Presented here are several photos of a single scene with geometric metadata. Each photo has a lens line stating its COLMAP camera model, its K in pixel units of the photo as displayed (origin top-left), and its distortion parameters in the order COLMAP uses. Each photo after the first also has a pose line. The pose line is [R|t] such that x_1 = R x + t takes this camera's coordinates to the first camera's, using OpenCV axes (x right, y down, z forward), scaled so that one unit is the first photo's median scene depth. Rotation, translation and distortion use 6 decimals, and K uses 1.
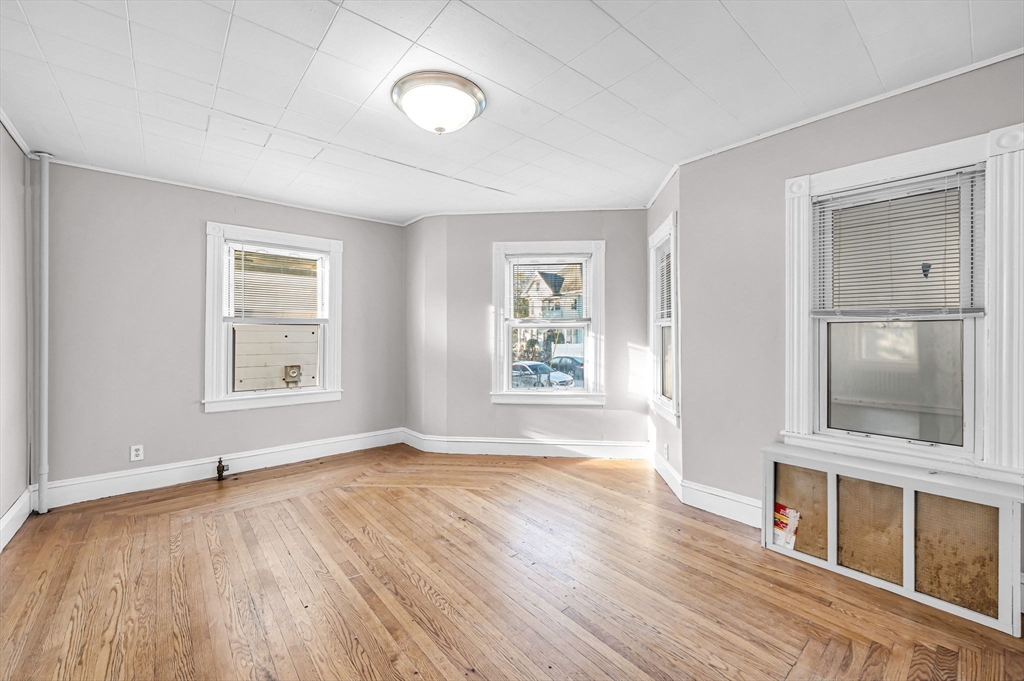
lens RADIAL K [[405.5, 0, 498.2], [0, 405.5, 340.9], [0, 0, 1]] dist [0.004315, -0.000017]
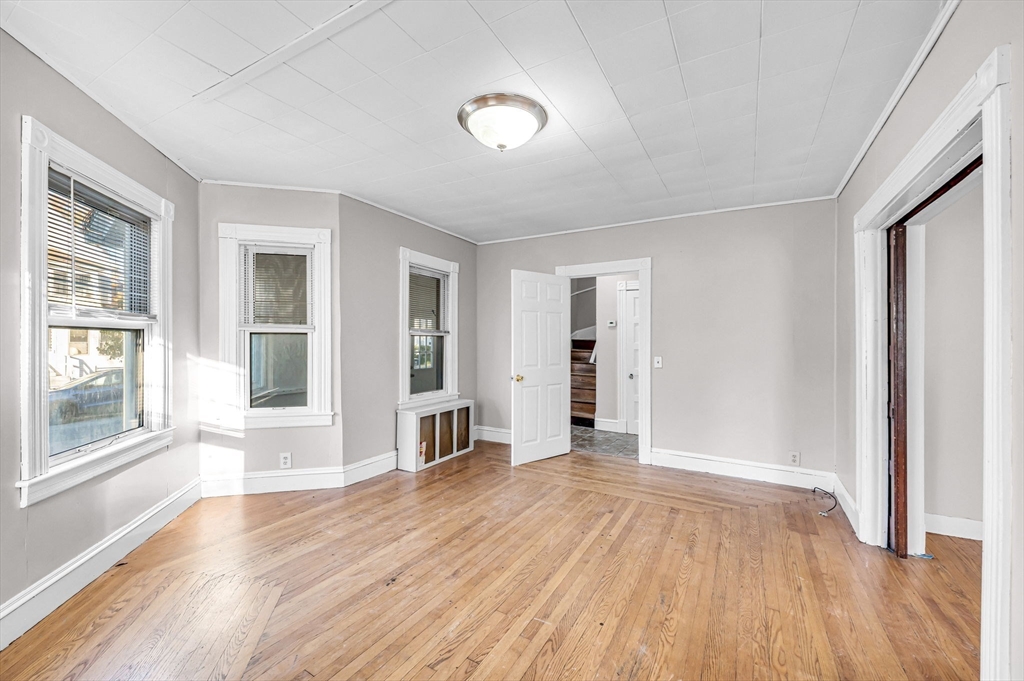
lens RADIAL K [[405.7, 0, 522.9], [0, 405.7, 345.6], [0, 0, 1]] dist [-0.000381, -0.000009]
pose [[-0.368152, -0.007209, 0.929738, -1.073396], [0.011562, 0.999857, 0.012331, -0.016798], [-0.929694, 0.015289, -0.368016, 1.259650]]
